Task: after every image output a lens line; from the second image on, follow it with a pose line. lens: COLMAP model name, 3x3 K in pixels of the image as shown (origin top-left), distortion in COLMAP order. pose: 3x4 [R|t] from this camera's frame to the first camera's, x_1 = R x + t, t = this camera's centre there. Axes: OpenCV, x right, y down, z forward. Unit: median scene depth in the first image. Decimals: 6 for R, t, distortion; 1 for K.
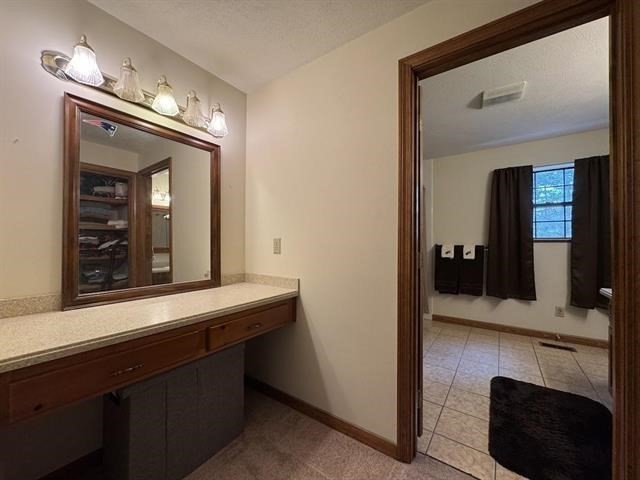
lens RADIAL K [[257.6, 0, 319.2], [0, 257.6, 240.0], [0, 0, 1]] dist [0.000495, 0.000087]
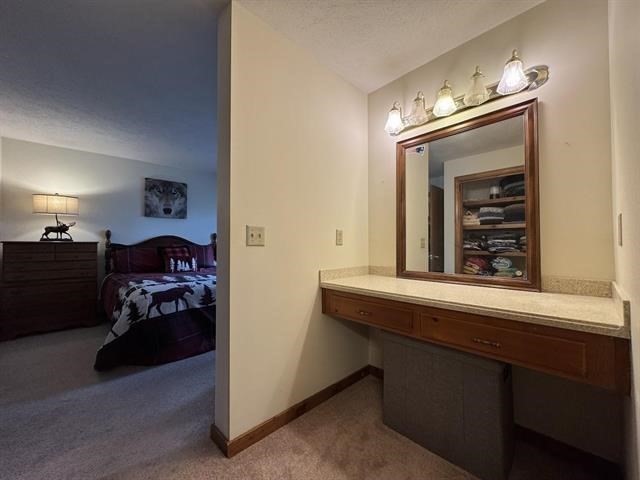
lens RADIAL K [[257.6, 0, 319.2], [0, 257.6, 240.0], [0, 0, 1]] dist [0.000495, 0.000087]
pose [[-0.196802, -0.024805, -0.980129, 0.475556], [0.015558, 0.999475, -0.028419, 0.052316], [0.980320, -0.020842, -0.196312, 0.585946]]
